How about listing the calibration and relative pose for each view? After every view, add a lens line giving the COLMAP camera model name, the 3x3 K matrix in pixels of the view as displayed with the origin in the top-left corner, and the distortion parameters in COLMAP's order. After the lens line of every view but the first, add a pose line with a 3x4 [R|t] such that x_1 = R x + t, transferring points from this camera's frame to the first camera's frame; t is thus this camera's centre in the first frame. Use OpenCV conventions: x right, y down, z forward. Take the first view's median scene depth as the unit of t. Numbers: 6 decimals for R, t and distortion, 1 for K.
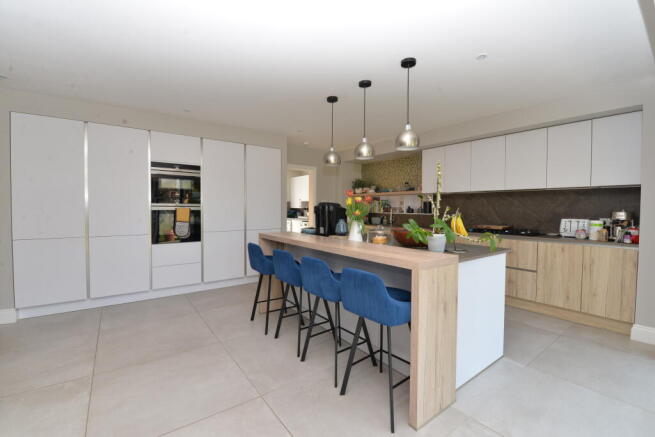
lens RADIAL K [[281.2, 0, 330.3], [0, 281.2, 215.9], [0, 0, 1]] dist [0.000006, -0.000517]
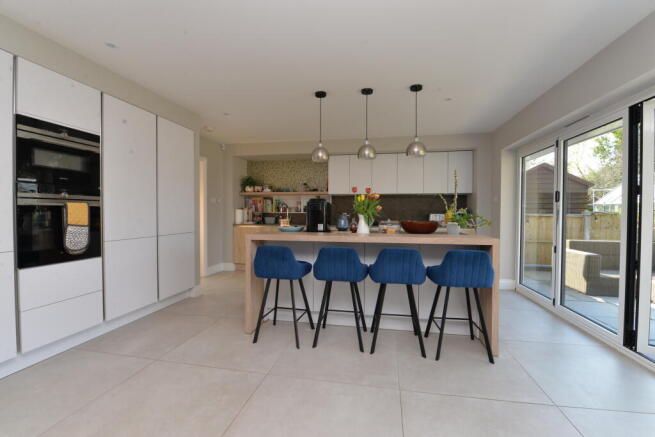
lens RADIAL K [[281.2, 0, 331.7], [0, 281.2, 218.1], [0, 0, 1]] dist [0.000006, -0.000517]
pose [[0.745819, -0.017812, 0.665910, -0.499349], [0.018685, 0.999808, 0.005816, 0.010863], [-0.665886, 0.008105, 0.746009, 0.193035]]
